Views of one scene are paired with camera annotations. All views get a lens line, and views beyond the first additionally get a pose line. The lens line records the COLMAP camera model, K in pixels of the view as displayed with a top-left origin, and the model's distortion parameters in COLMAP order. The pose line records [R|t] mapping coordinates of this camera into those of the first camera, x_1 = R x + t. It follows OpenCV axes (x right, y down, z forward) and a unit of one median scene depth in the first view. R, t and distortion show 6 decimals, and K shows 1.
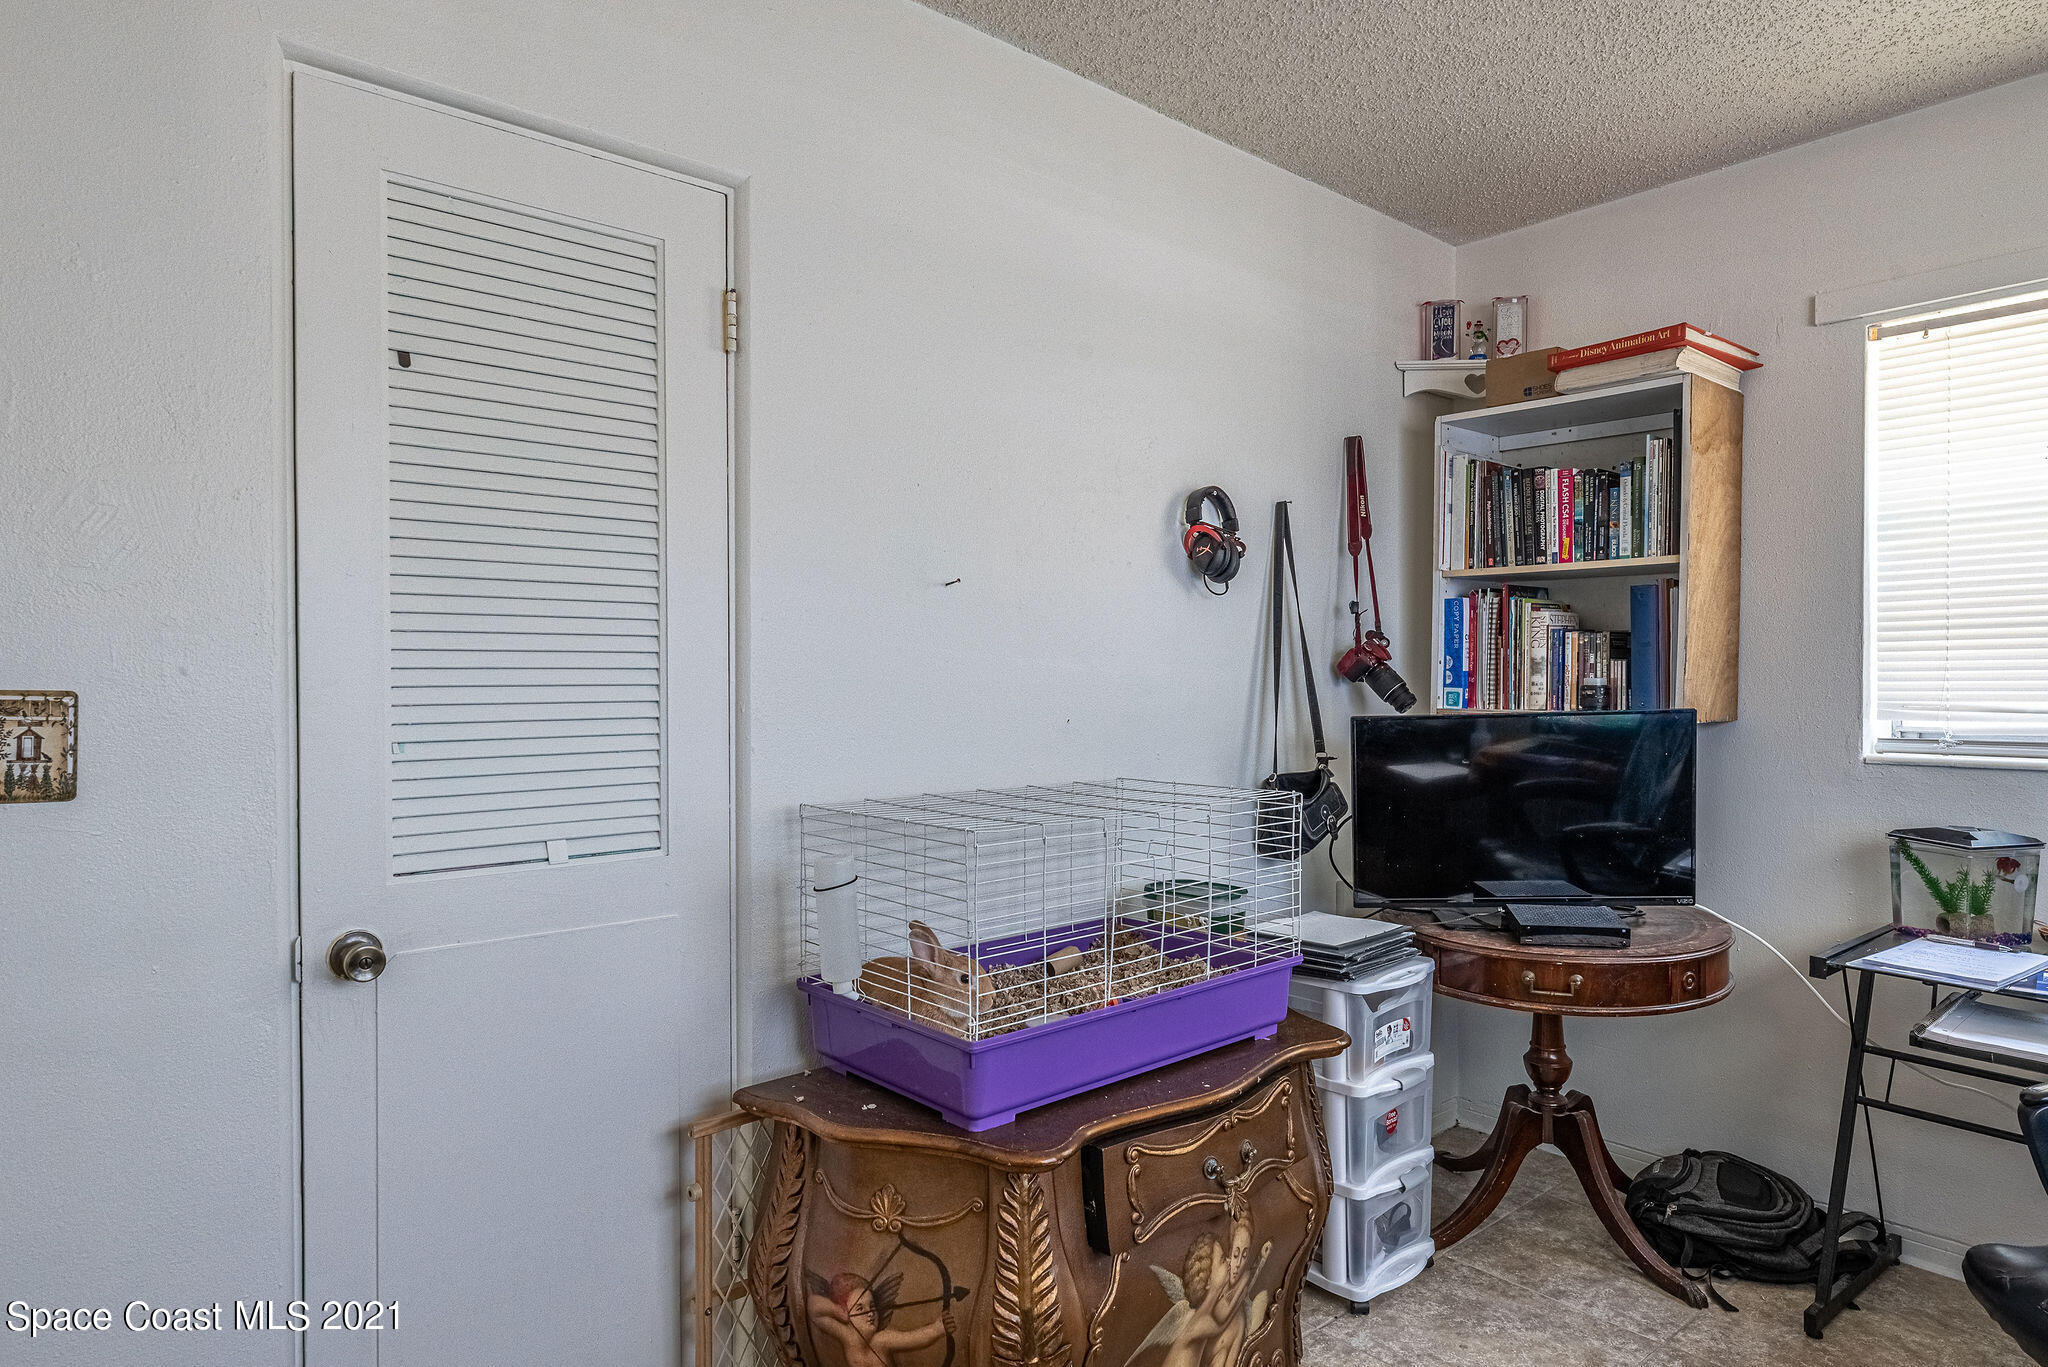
lens RADIAL K [[1189.5, 0, 1024.0], [0, 1189.5, 683.5], [0, 0, 1]] dist [-0.001338, -0.000027]
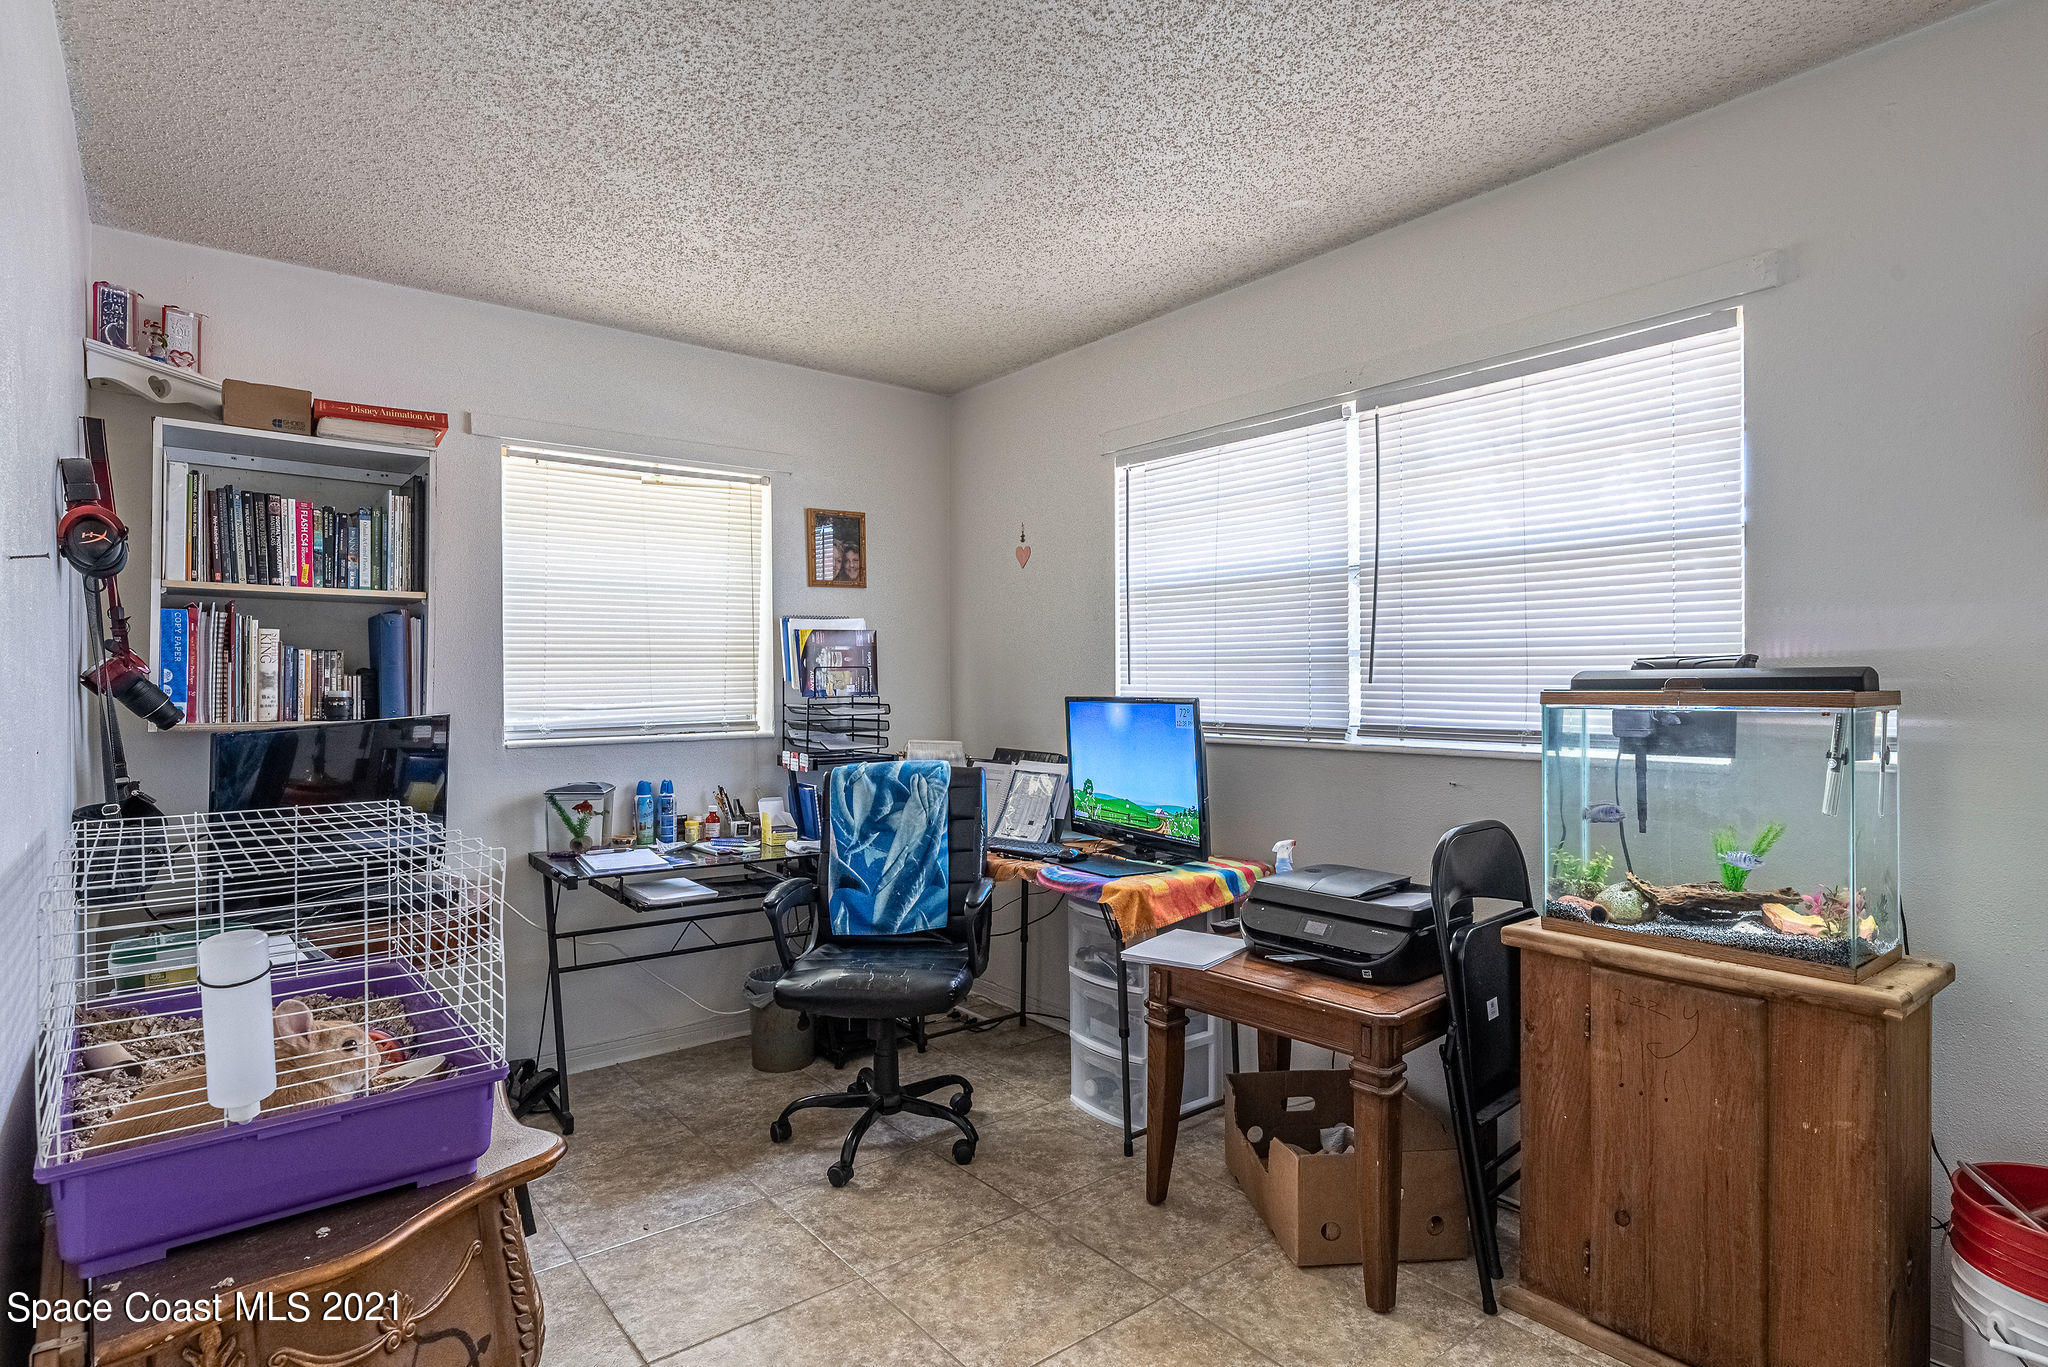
lens RADIAL K [[1037.5, 0, 1024.0], [0, 1037.5, 683.5], [0, 0, 1]] dist [0.001461, 0.000309]
pose [[0.033450, 0.000904, 0.999440, -0.481424], [0.013473, 0.999908, -0.001355, -0.001456], [-0.999350, 0.013511, 0.033435, 0.301023]]
